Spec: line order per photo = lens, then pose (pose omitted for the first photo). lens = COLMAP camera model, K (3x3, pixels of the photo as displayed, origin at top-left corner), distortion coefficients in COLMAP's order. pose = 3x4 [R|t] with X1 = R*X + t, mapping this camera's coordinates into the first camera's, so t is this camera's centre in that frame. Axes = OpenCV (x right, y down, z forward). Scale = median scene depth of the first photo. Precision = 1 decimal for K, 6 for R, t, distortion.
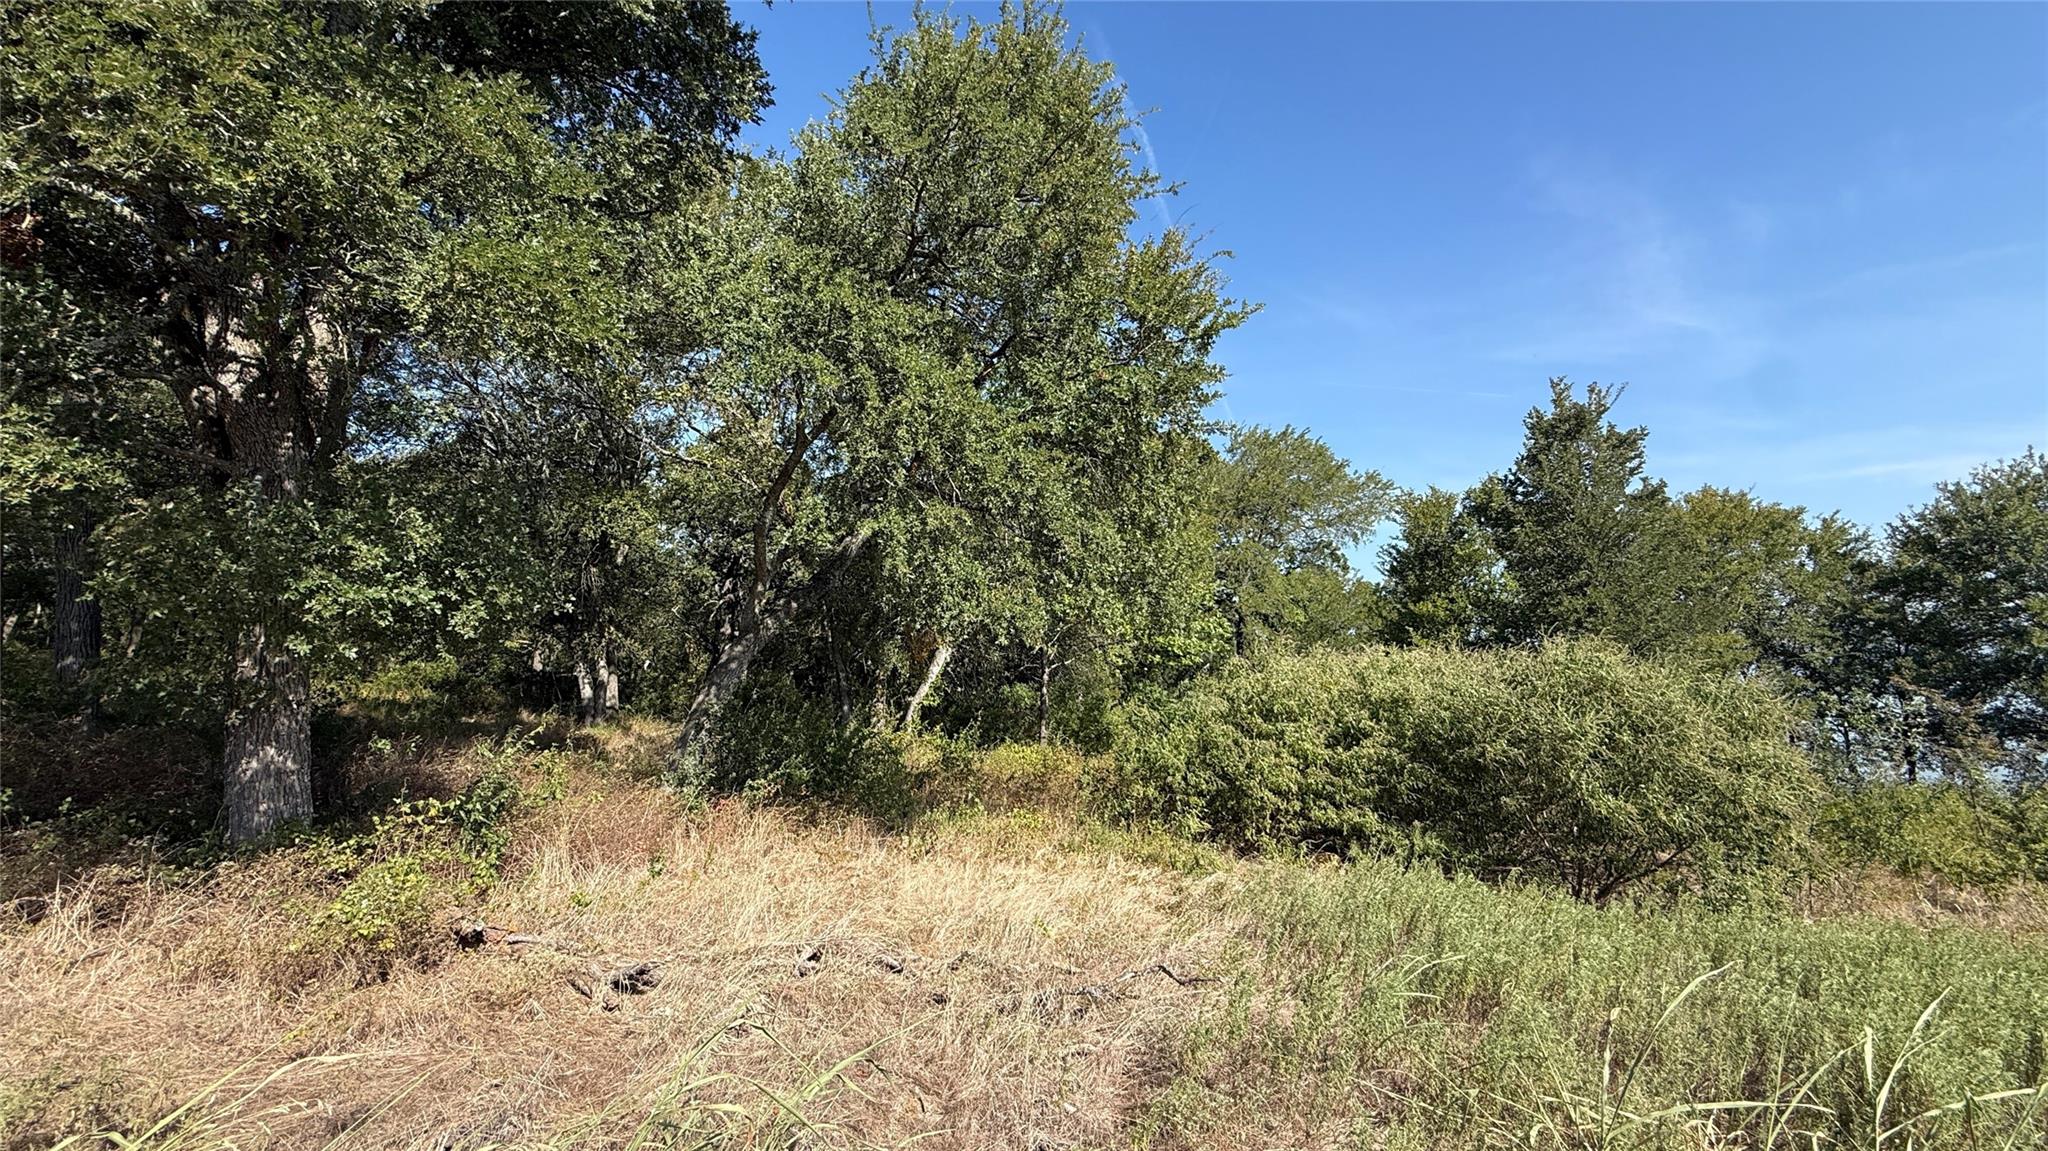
lens RADIAL K [[816.8, 0, 1005.8], [0, 816.8, 559.0], [0, 0, 1]] dist [0.010837, 0.000001]
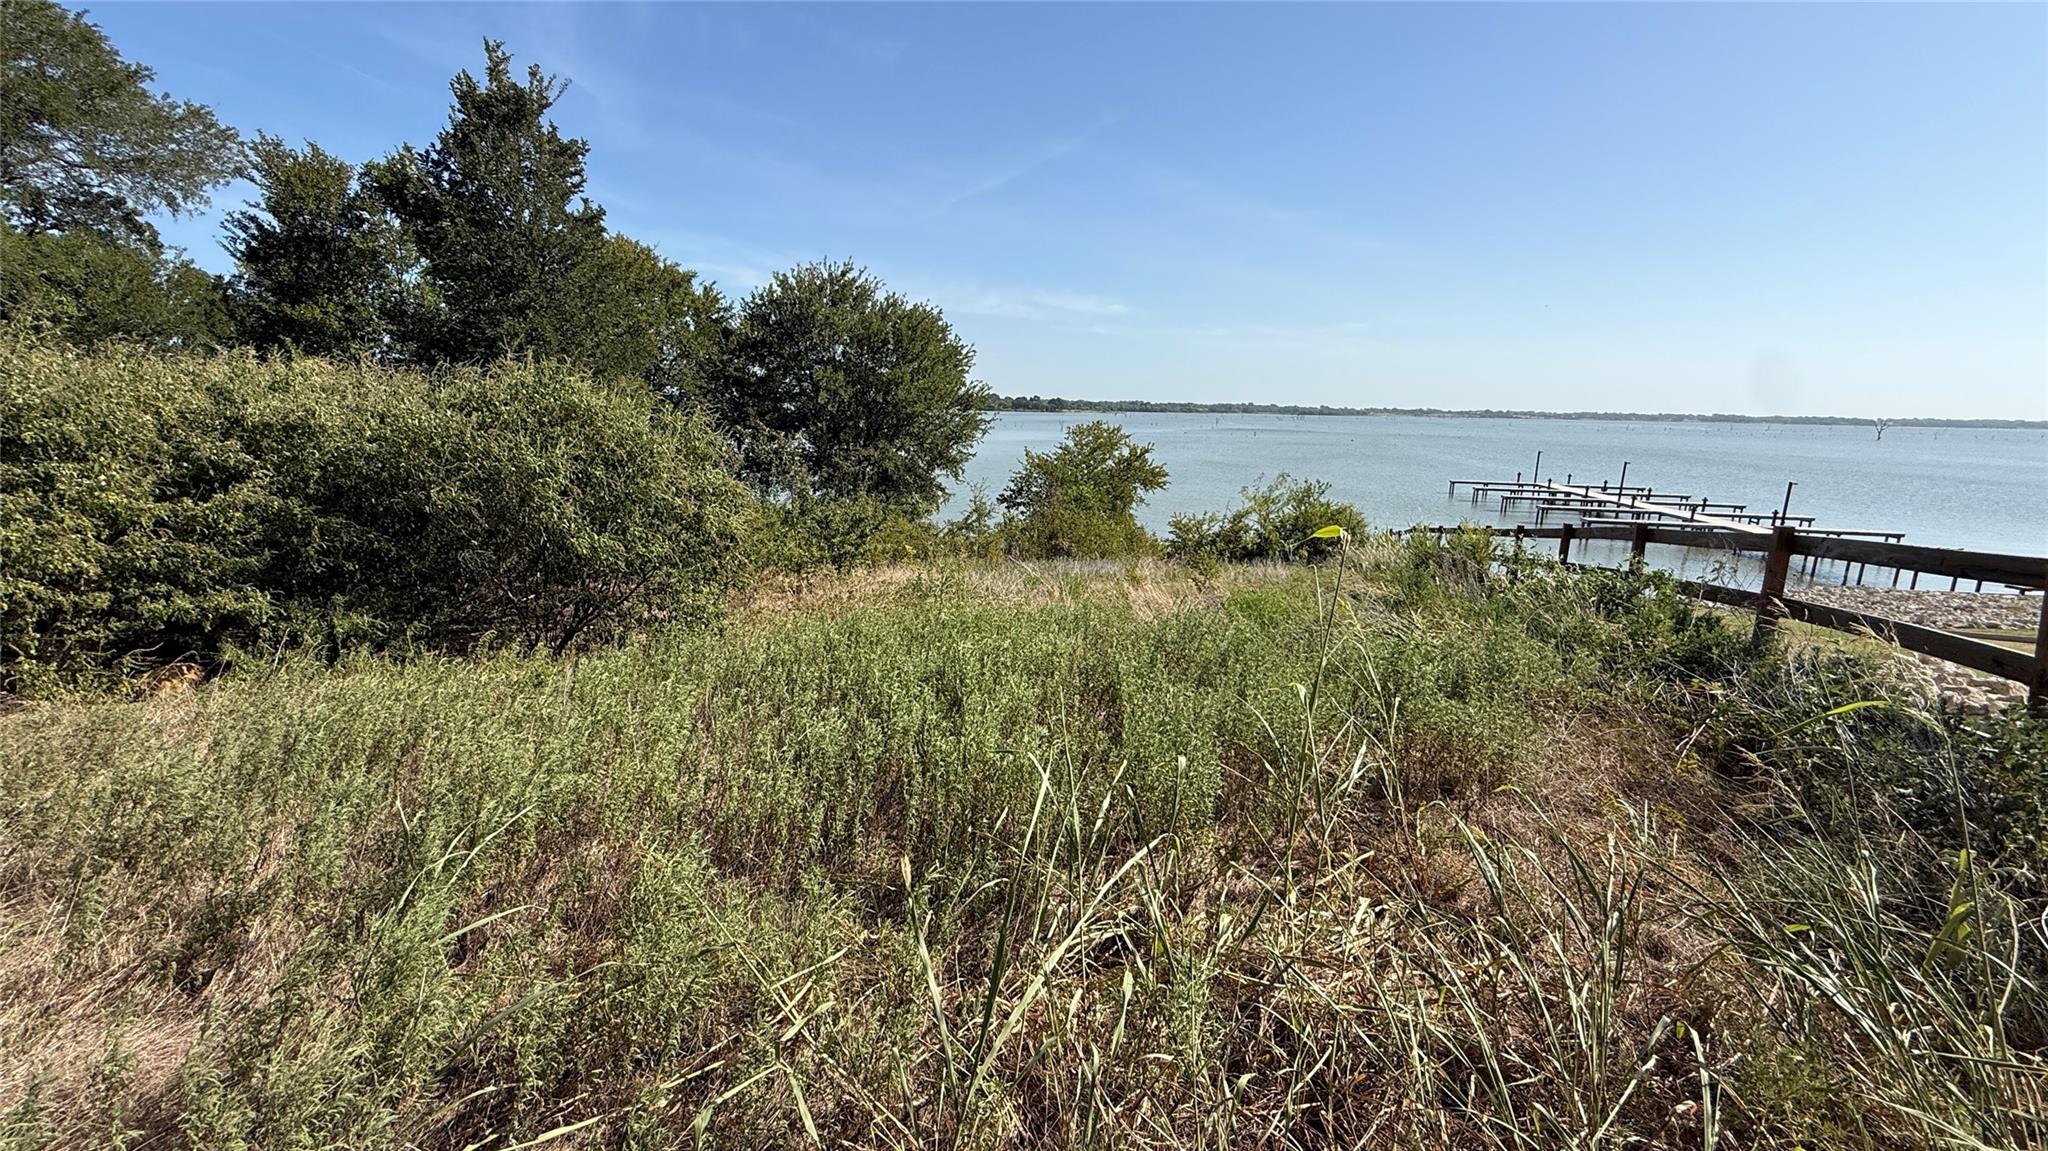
lens RADIAL K [[862.6, 0, 1021.4], [0, 862.6, 584.0], [0, 0, 1]] dist [0.016713, 0.000051]
pose [[0.402485, -0.136691, 0.905164, 0.027714], [-0.162696, 0.962366, 0.217673, 0.024616], [-0.900853, -0.234876, 0.365099, 0.093347]]
